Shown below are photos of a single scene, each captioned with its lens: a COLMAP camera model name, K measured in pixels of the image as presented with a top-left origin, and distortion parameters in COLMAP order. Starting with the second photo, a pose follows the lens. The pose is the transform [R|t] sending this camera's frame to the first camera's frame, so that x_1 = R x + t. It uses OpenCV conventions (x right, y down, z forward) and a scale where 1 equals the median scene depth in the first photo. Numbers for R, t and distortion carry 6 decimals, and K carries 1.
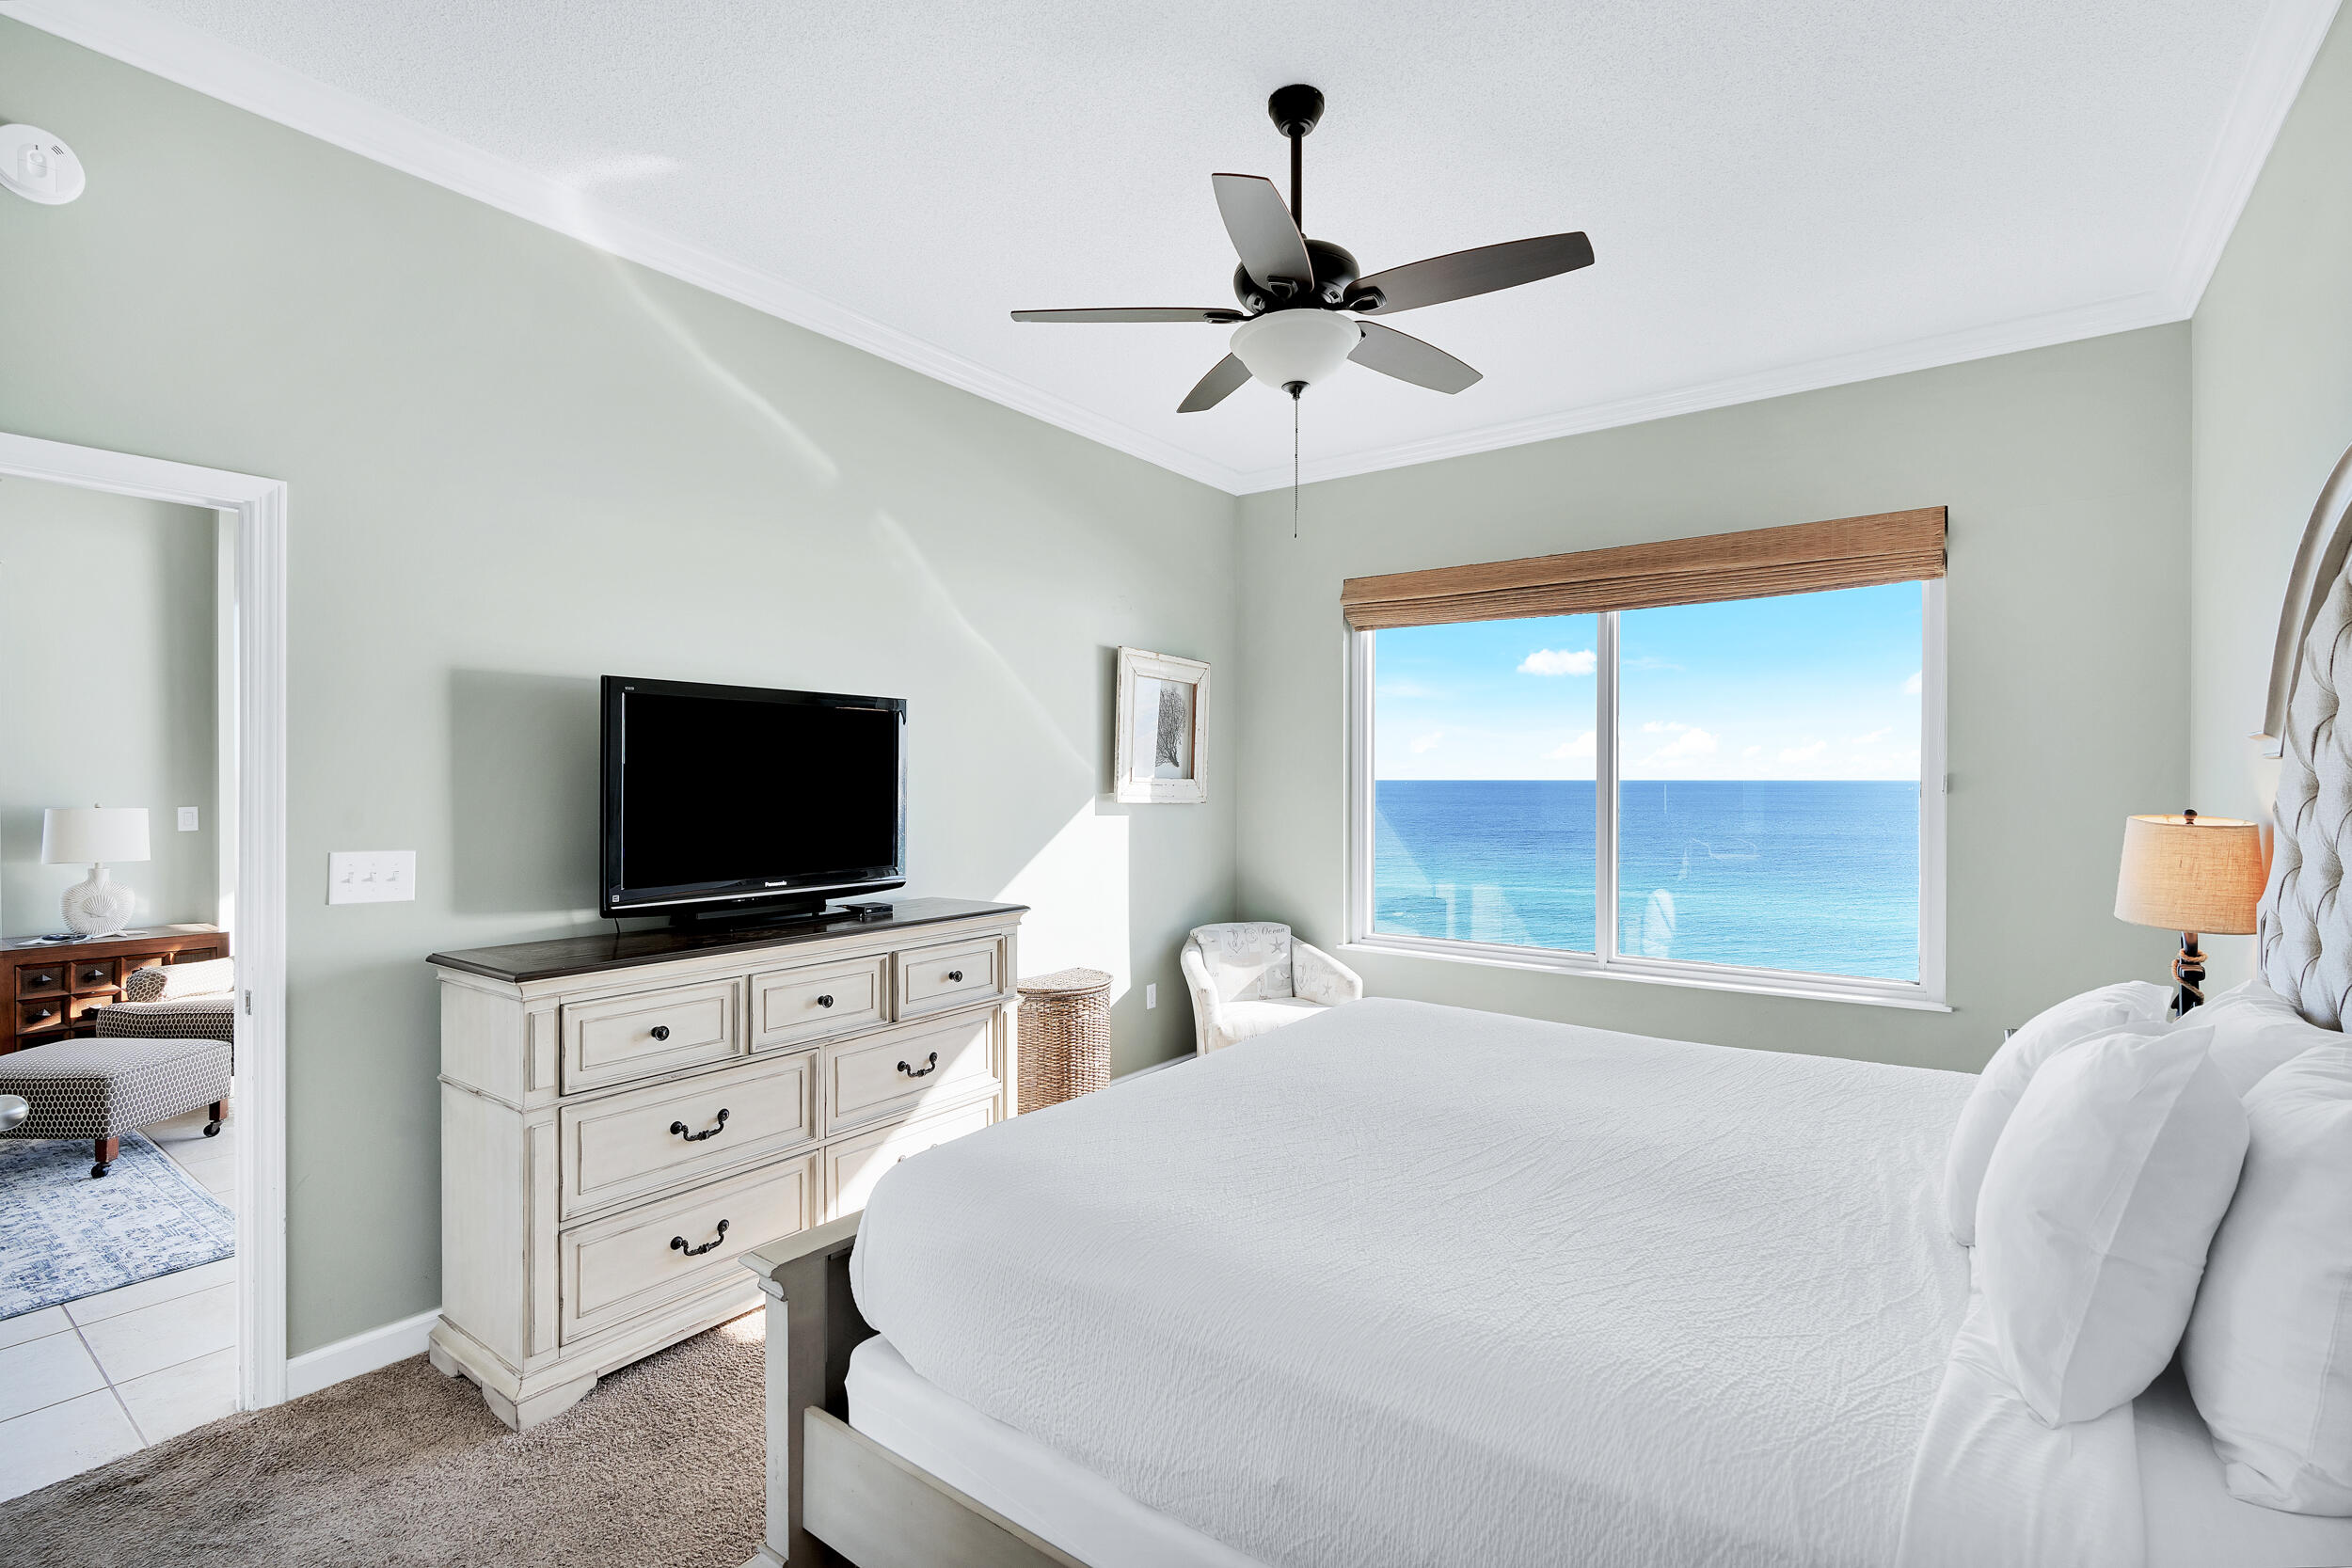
lens RADIAL K [[1062.6, 0, 1183.1], [0, 1062.6, 789.3], [0, 0, 1]] dist [-0.010036, 0.000493]
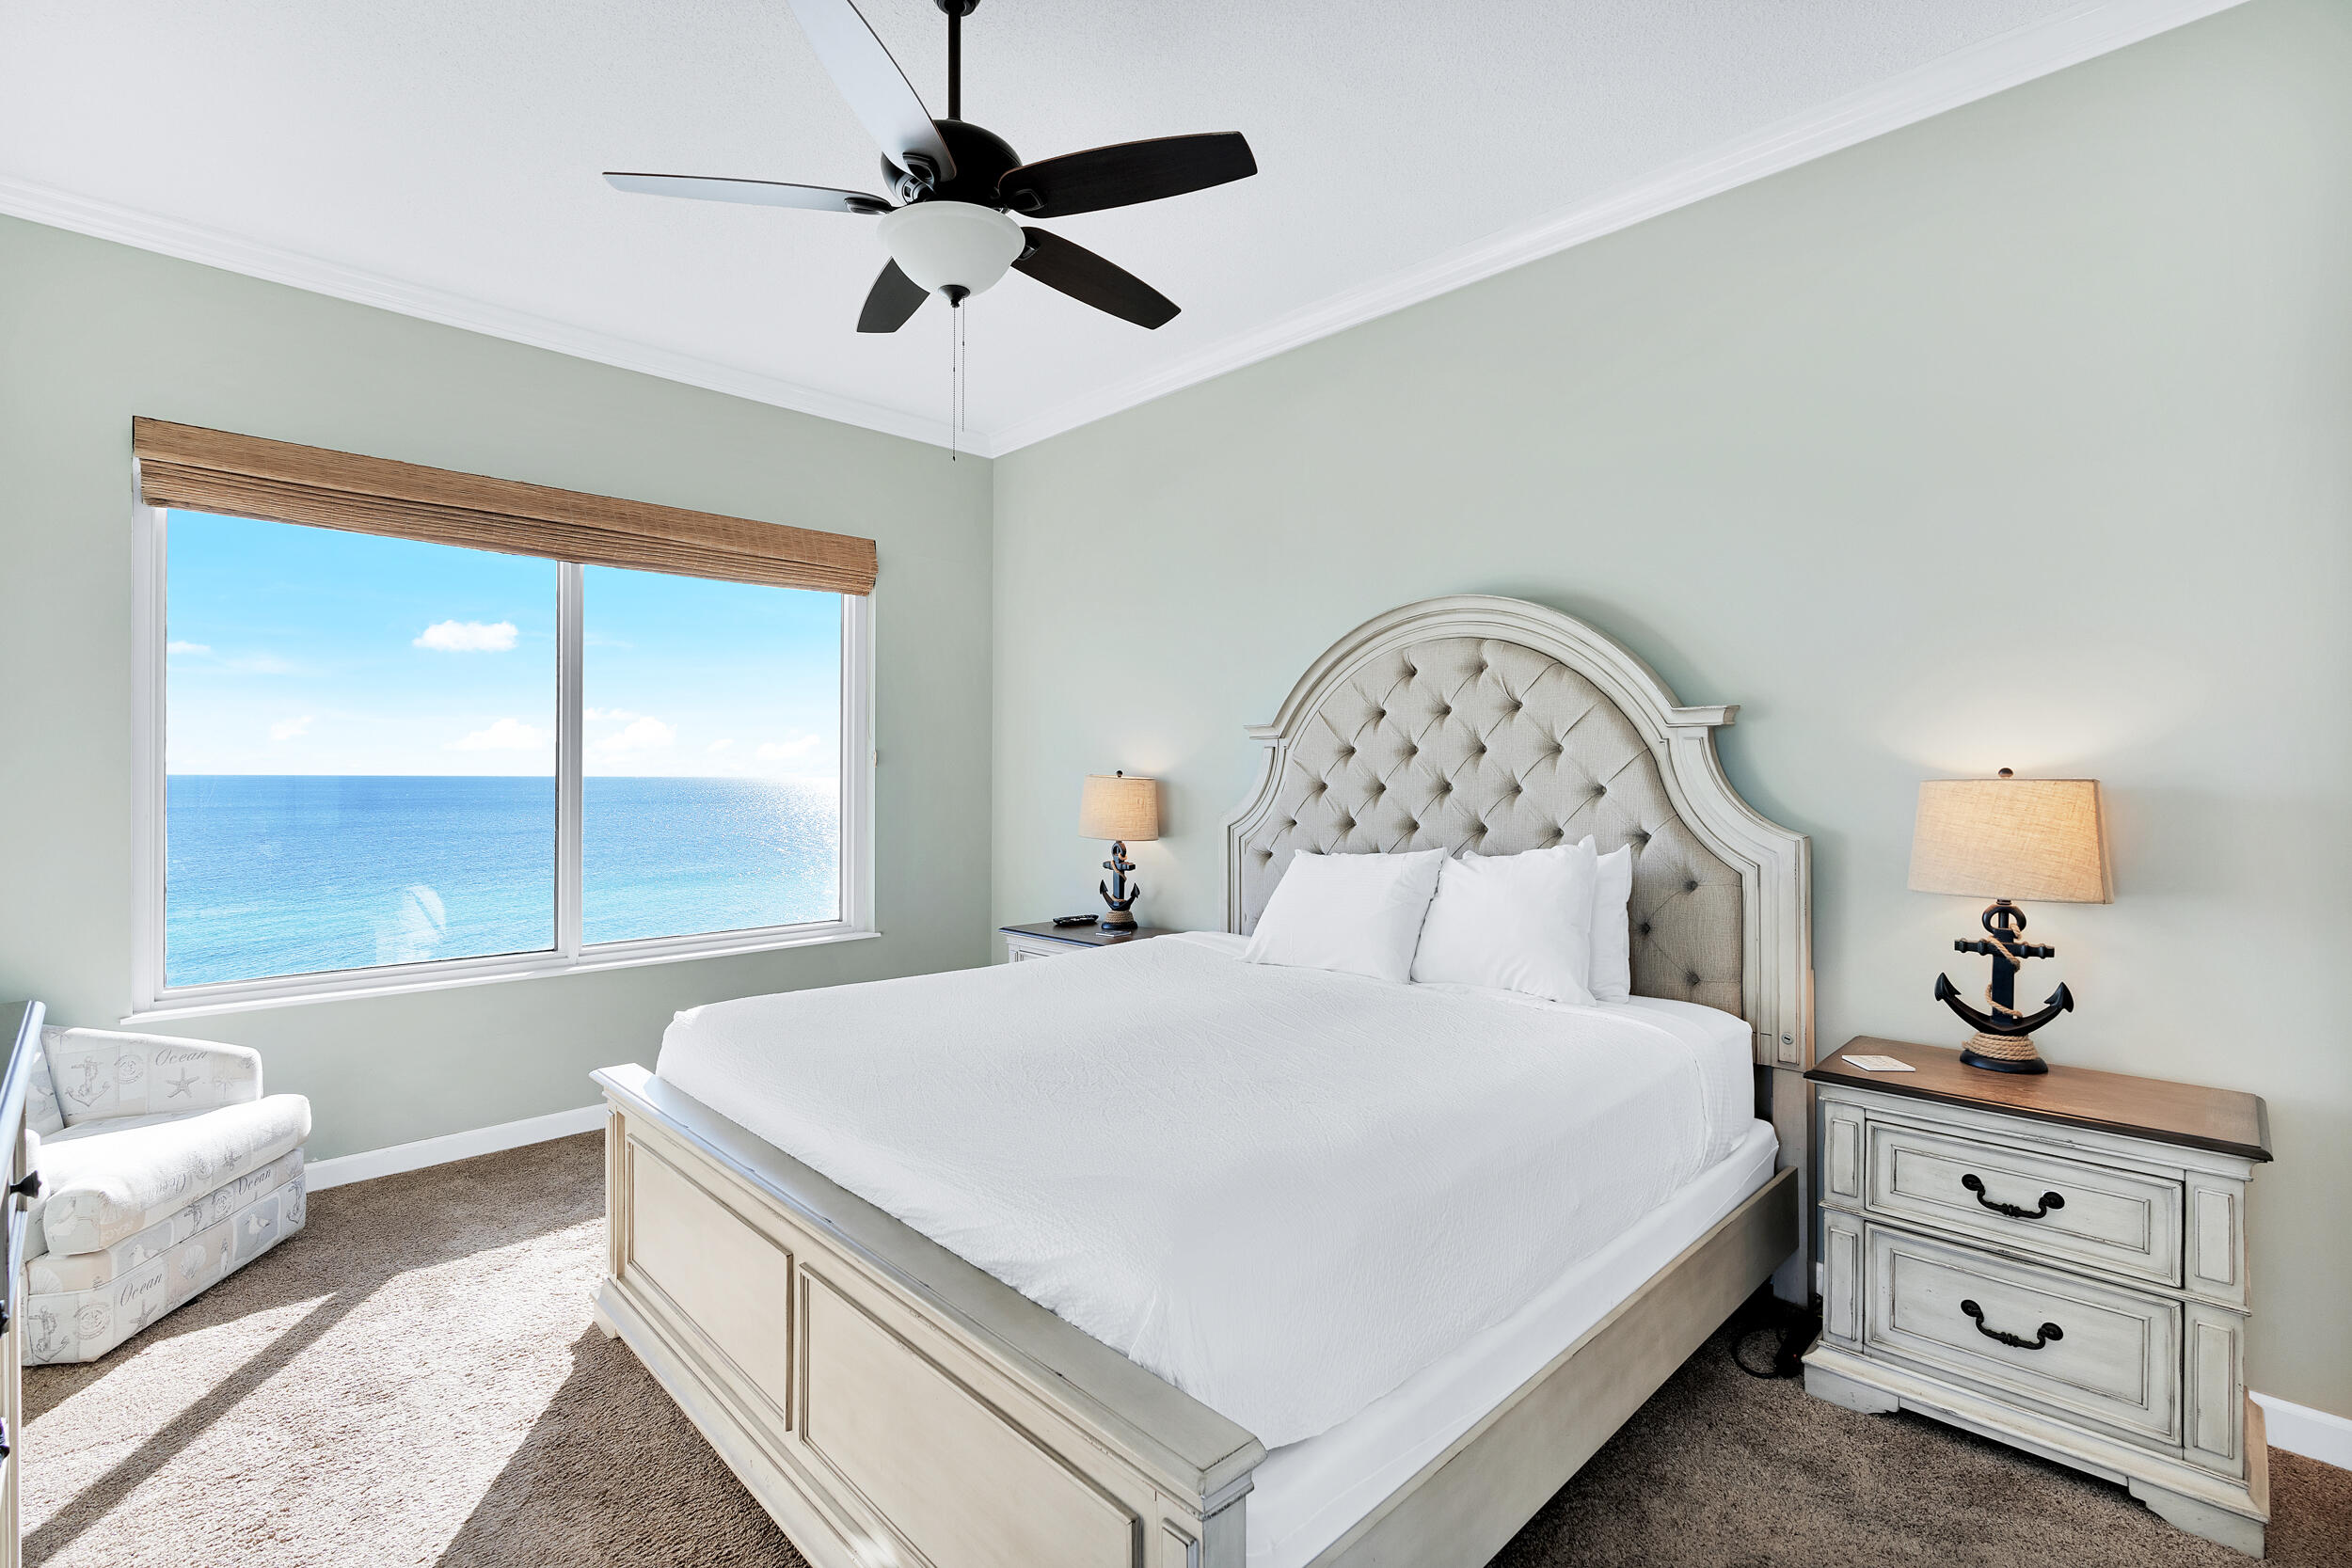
lens RADIAL K [[1062.6, 0, 1183.1], [0, 1062.6, 789.3], [0, 0, 1]] dist [-0.010036, 0.000493]
pose [[0.141137, -0.012405, 0.989912, -0.484458], [0.012110, 0.999868, 0.010803, 0.023153], [-0.989916, 0.010464, 0.141269, 0.433861]]
